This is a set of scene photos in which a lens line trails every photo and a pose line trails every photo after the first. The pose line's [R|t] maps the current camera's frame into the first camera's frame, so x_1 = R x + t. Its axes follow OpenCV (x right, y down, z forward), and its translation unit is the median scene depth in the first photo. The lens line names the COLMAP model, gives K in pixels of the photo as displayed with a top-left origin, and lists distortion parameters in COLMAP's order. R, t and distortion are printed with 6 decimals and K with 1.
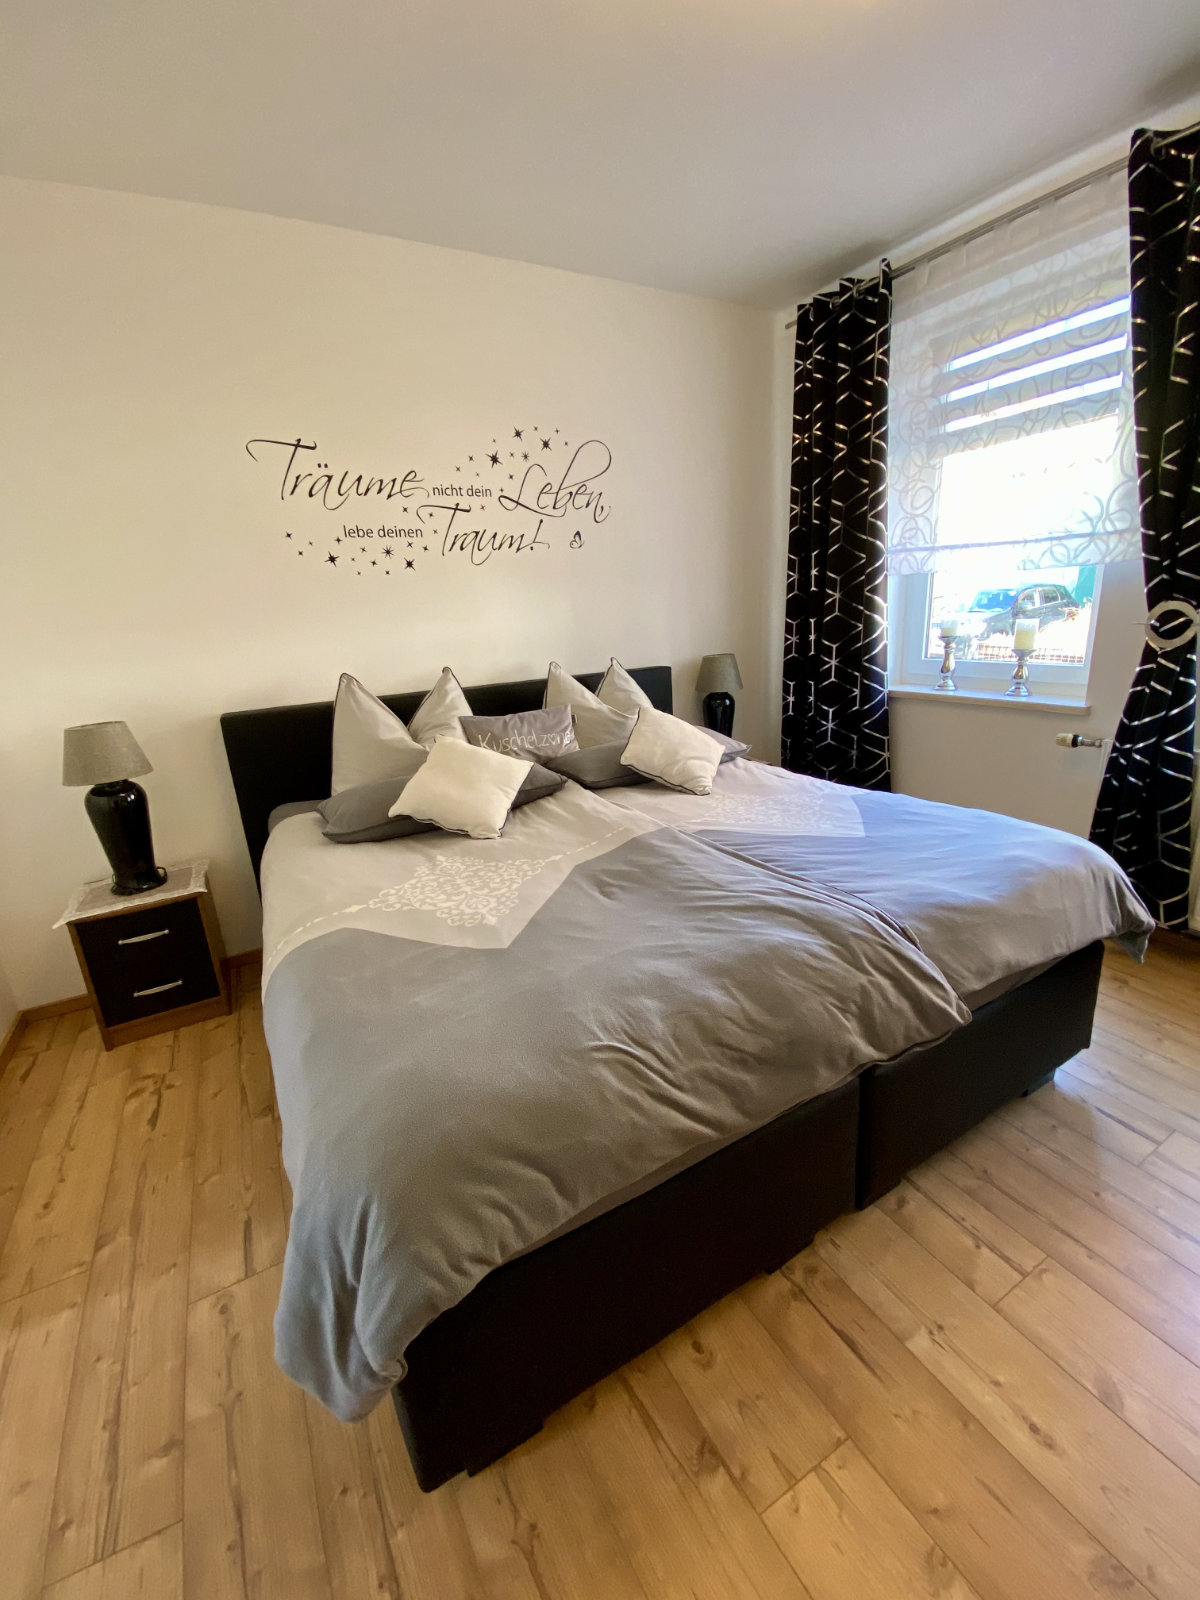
lens RADIAL K [[644.0, 0, 600.0], [0, 644.0, 800.0], [0, 0, 1]] dist [0.052238, -0.037515]
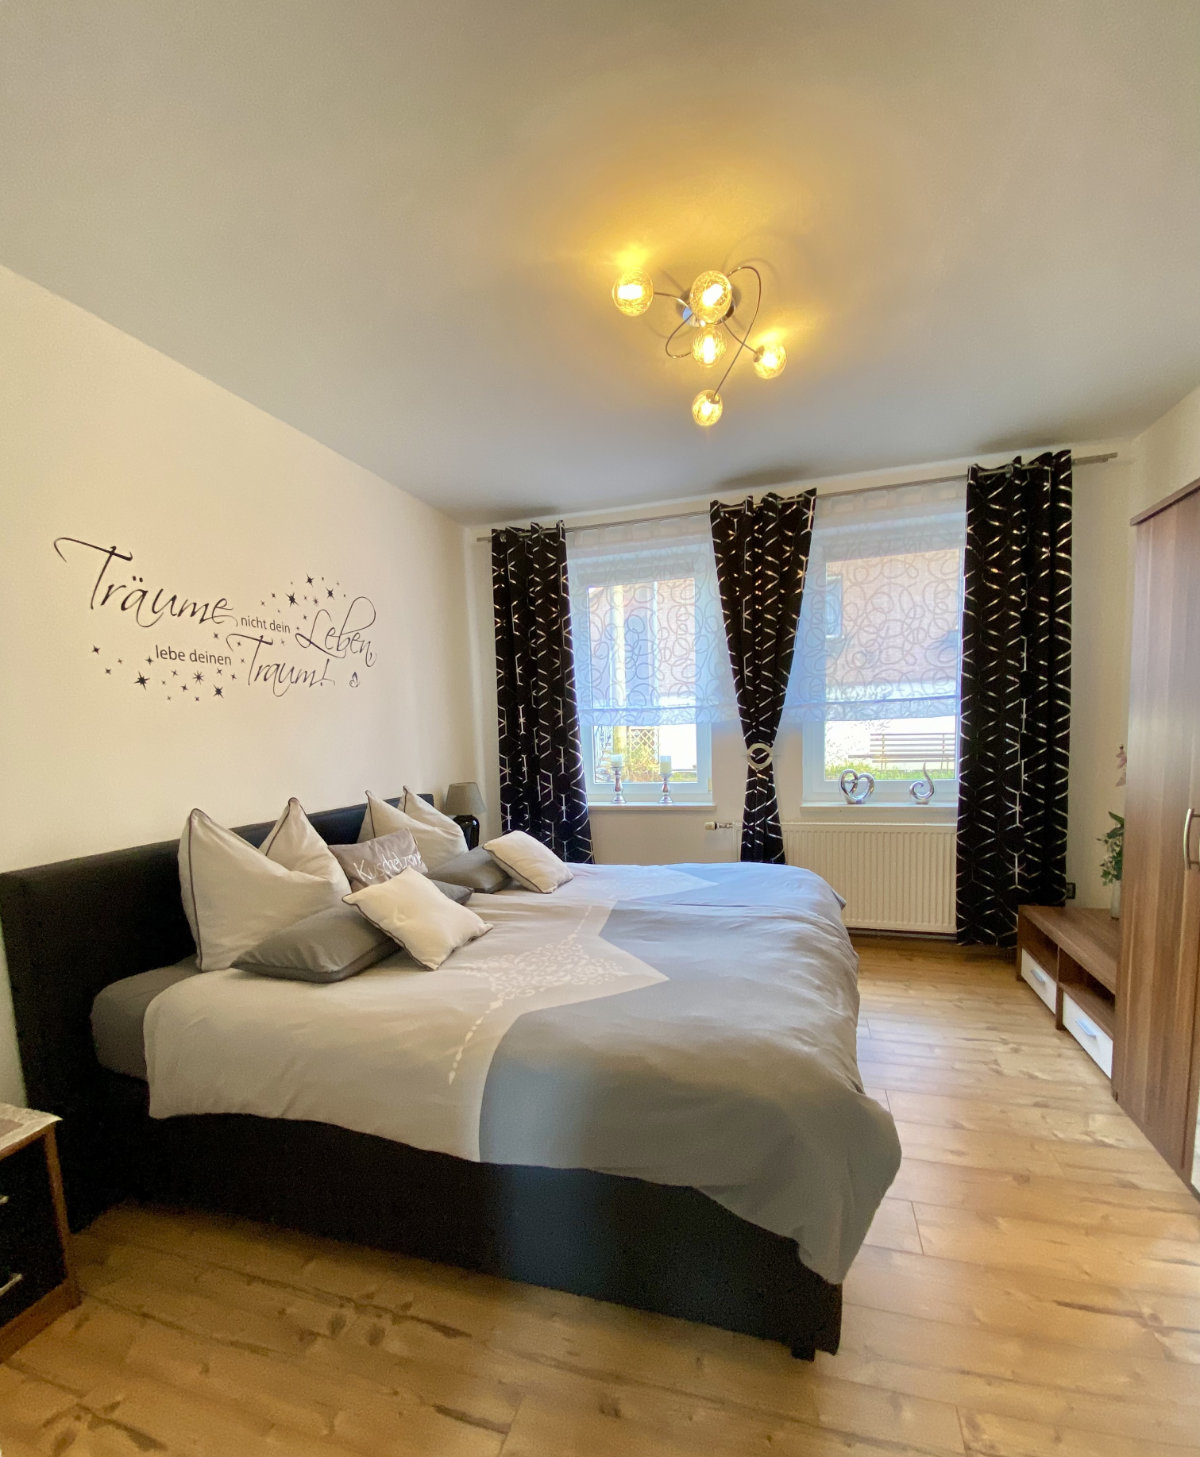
lens RADIAL K [[642.3, 0, 603.5], [0, 642.3, 806.7], [0, 0, 1]] dist [0.028451, -0.000313]
pose [[0.719177, -0.052307, 0.692855, -0.563822], [0.191355, 0.973512, -0.125129, 0.010343], [-0.667958, 0.222572, 0.710137, 0.034460]]
